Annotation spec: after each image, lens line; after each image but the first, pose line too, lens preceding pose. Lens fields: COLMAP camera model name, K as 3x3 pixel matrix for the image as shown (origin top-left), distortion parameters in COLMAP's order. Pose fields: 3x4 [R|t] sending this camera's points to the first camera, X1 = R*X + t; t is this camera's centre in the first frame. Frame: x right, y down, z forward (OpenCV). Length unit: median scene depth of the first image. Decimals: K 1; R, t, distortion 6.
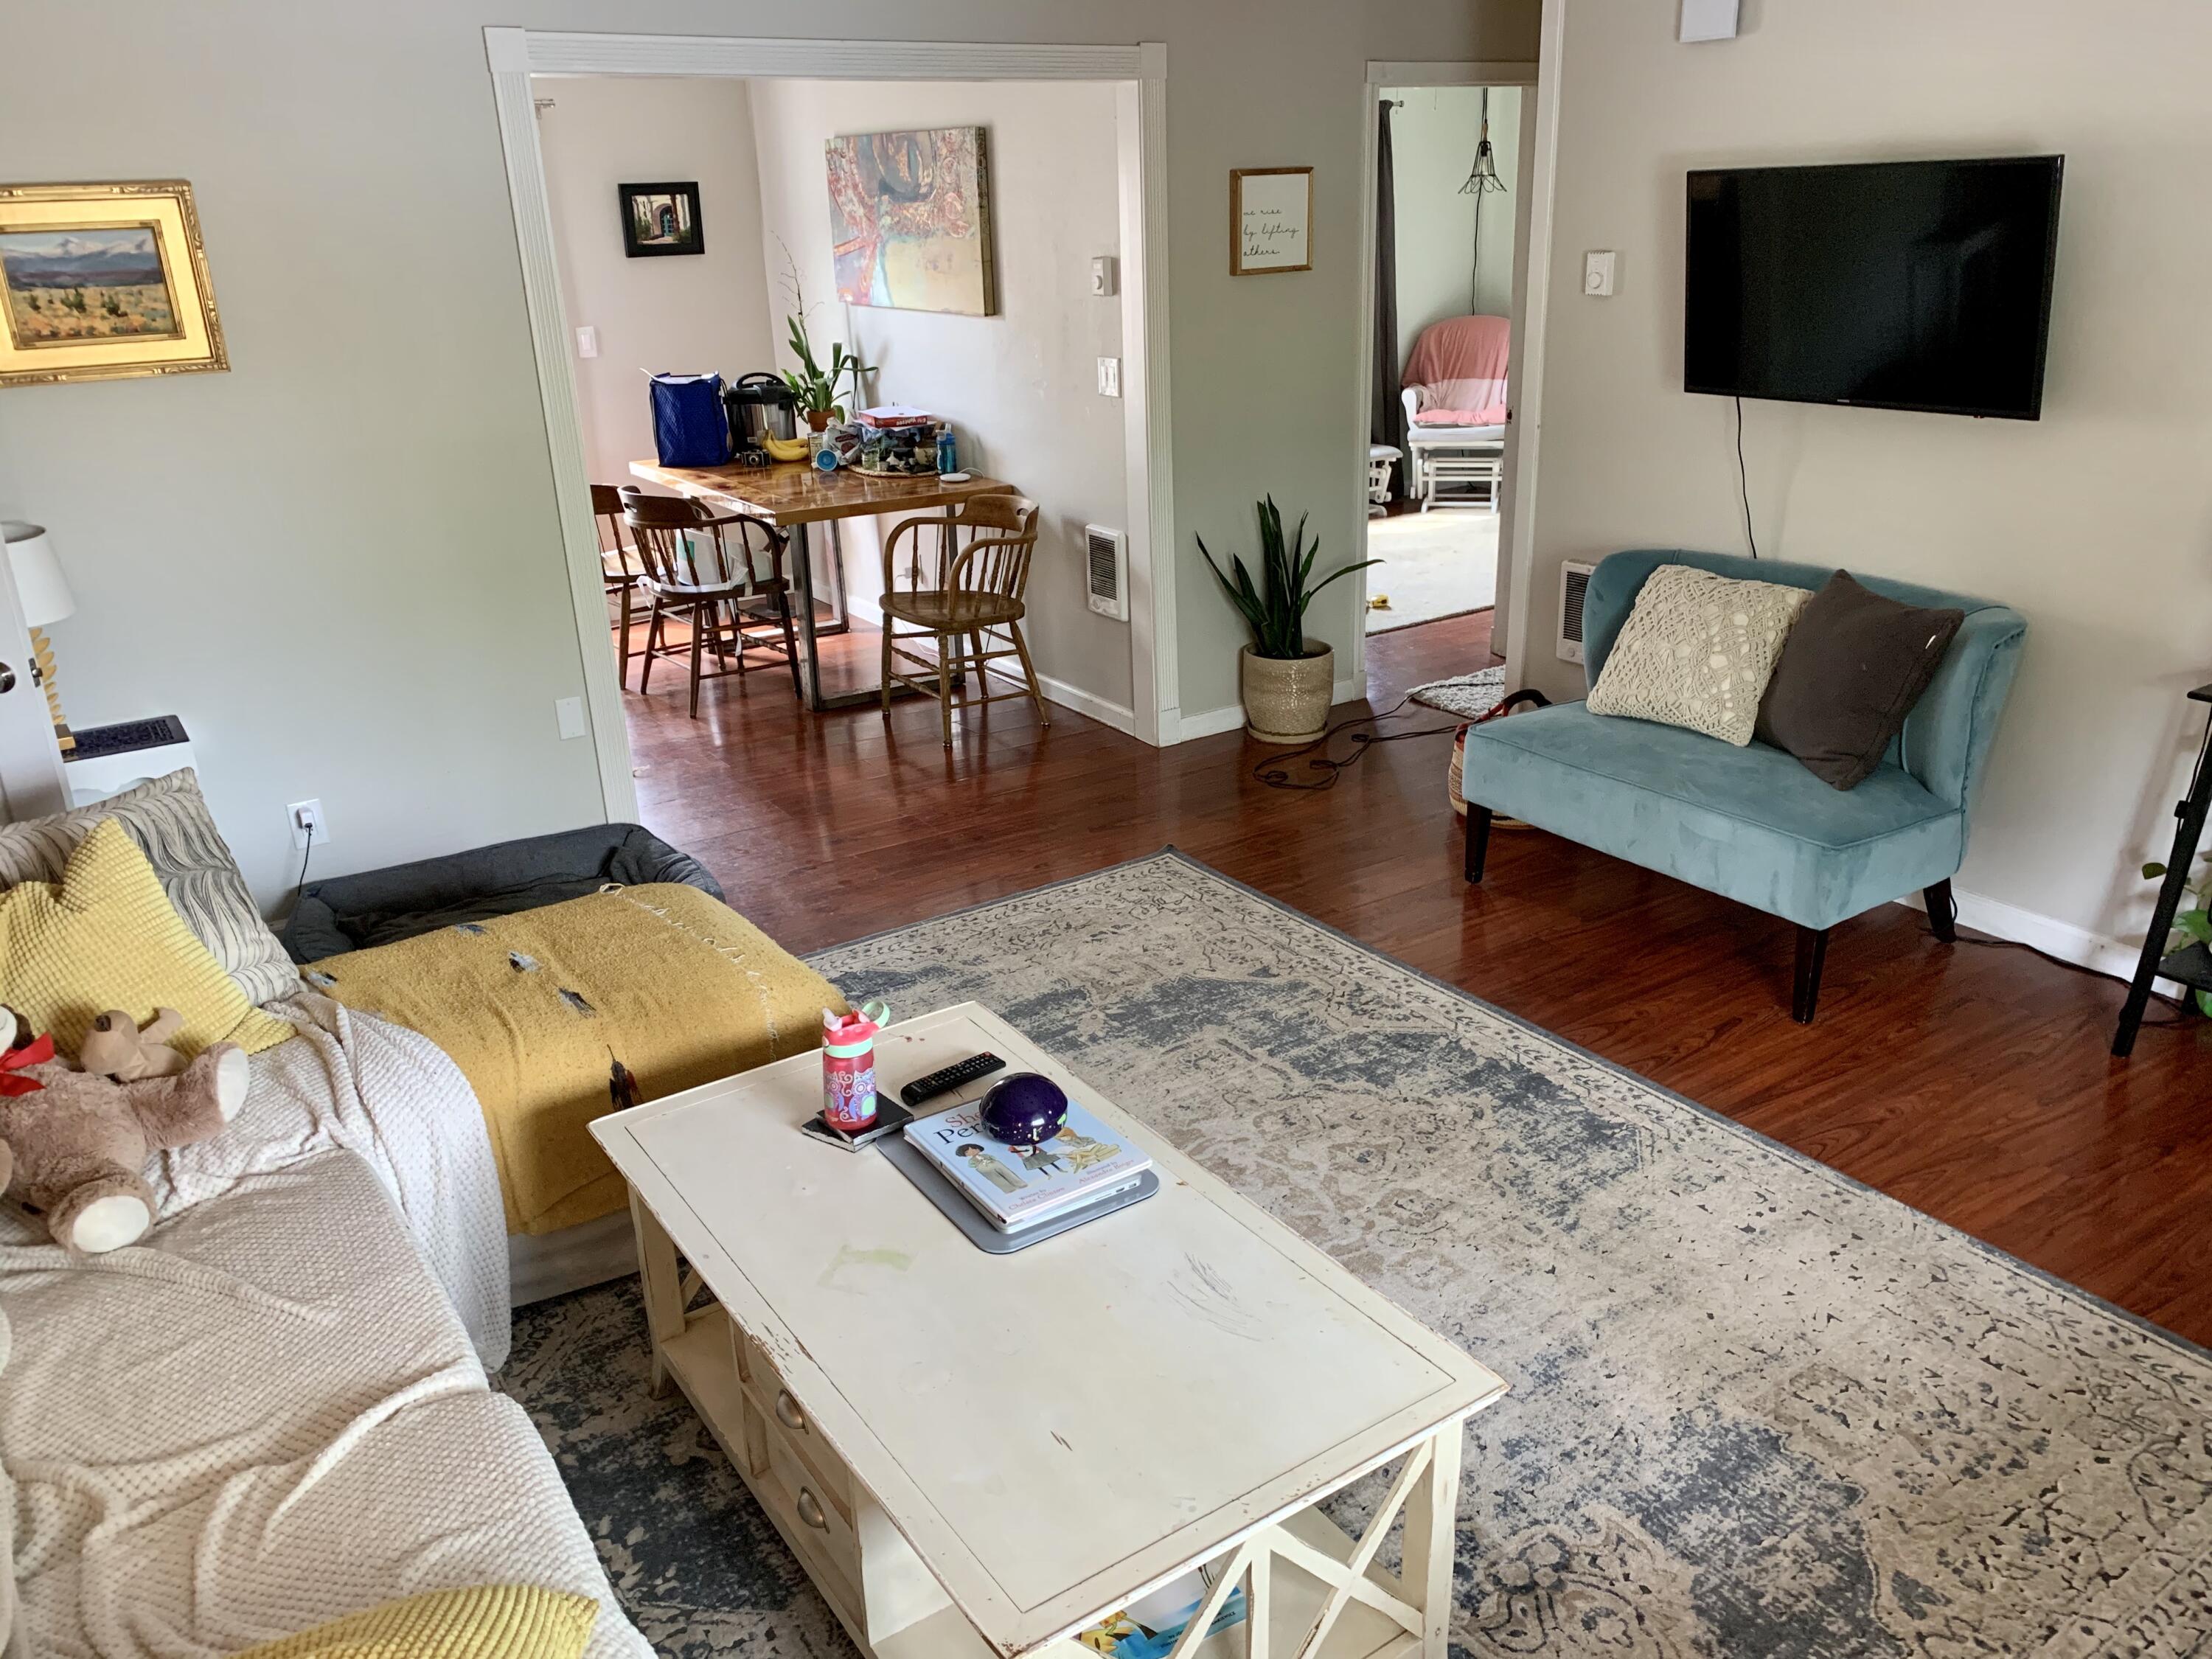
lens RADIAL K [[1679.9, 0, 1117.5], [0, 1679.9, 837.1], [0, 0, 1]] dist [0.002169, -0.013076]
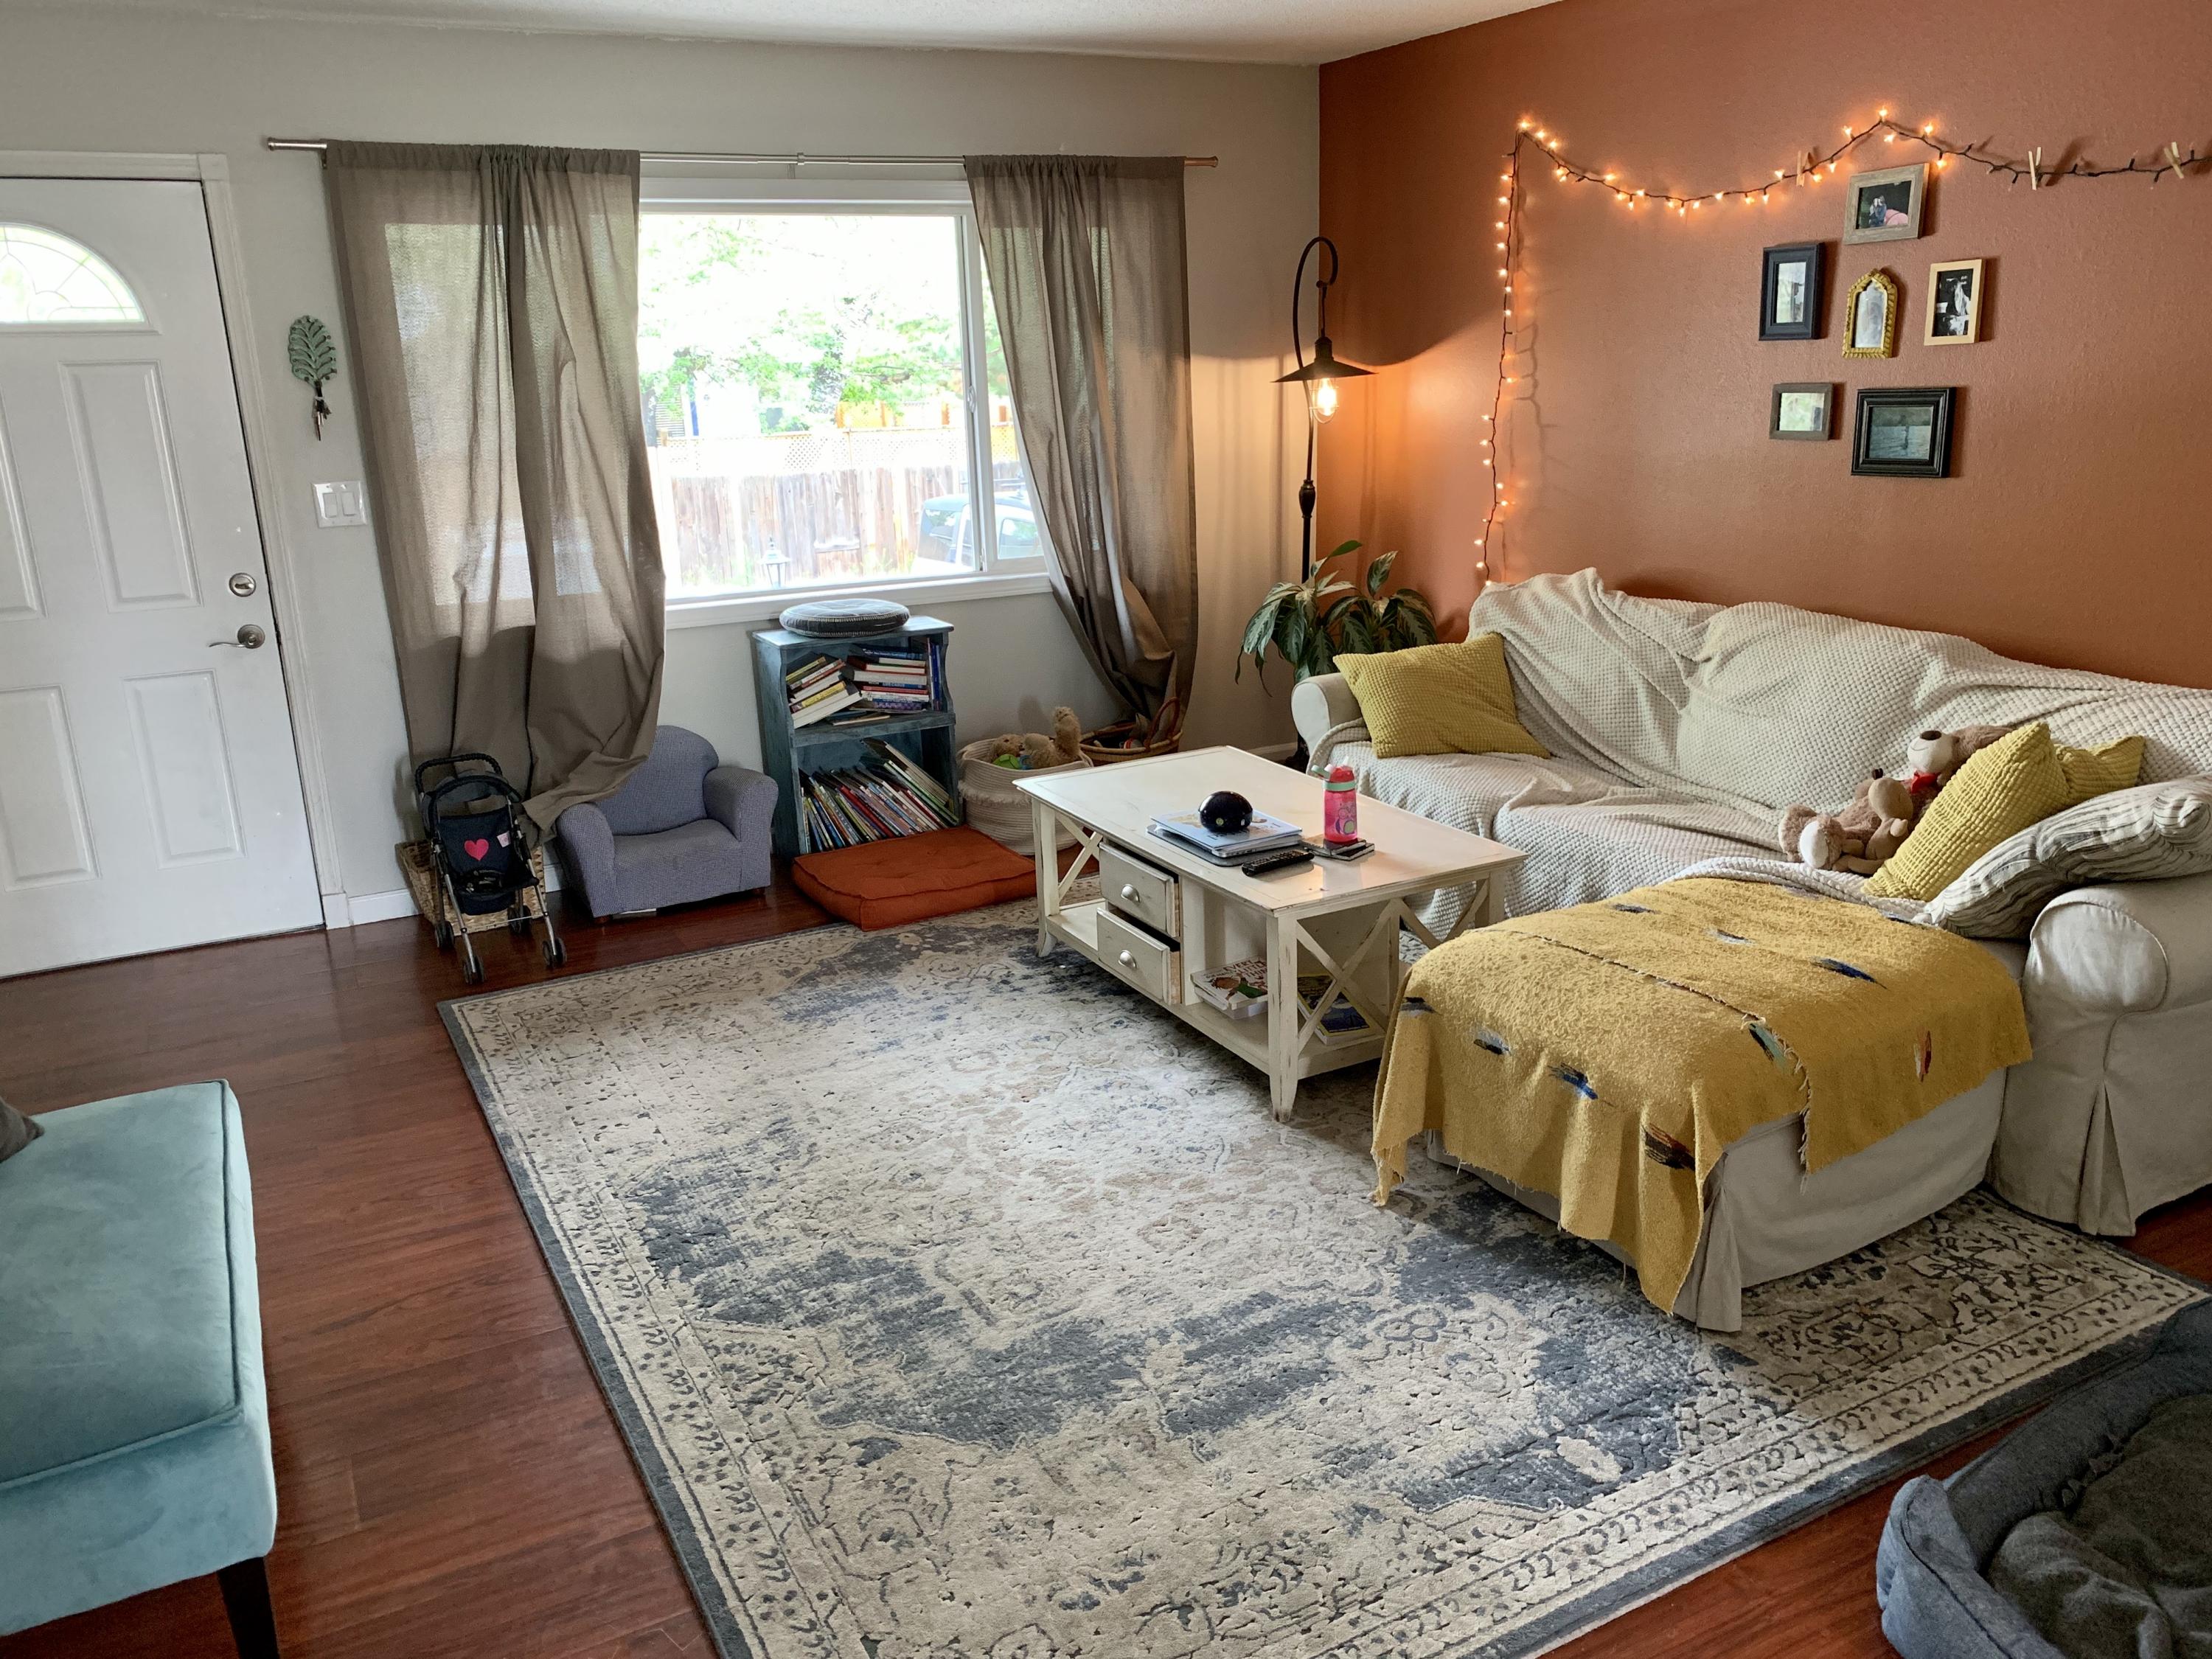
lens RADIAL K [[1679.9, 0, 1114.9], [0, 1679.9, 824.3], [0, 0, 1]] dist [0.002169, -0.013076]
pose [[-0.994119, 0.028703, 0.104424, -0.077410], [0.084275, 0.810615, 0.579484, -0.493394], [-0.068015, 0.584876, -0.808266, 1.479997]]
